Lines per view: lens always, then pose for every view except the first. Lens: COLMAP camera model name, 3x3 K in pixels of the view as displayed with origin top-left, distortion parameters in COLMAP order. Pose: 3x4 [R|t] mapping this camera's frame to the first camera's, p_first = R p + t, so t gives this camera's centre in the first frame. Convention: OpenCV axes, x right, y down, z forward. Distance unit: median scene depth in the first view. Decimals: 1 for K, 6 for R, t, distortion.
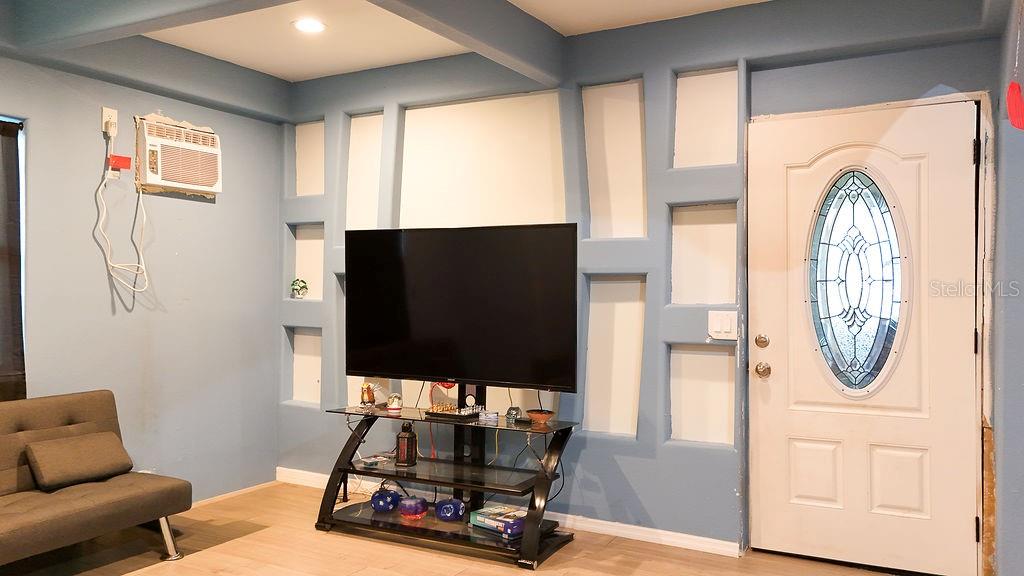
lens RADIAL K [[765.1, 0, 512.0], [0, 765.1, 288.0], [0, 0, 1]] dist [0.000332, -0.000241]
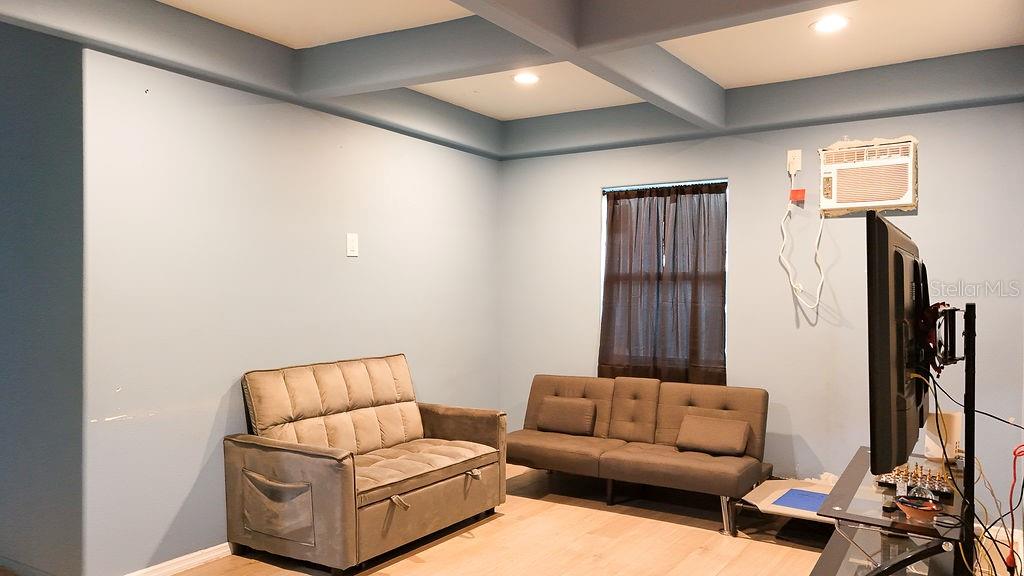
lens RADIAL K [[765.1, 0, 512.0], [0, 765.1, 288.0], [0, 0, 1]] dist [0.000332, -0.000241]
pose [[-0.118516, 0.000709, -0.992952, 0.656893], [-0.002213, 0.999997, 0.000978, -0.024688], [0.992950, 0.002314, -0.118515, 0.691233]]
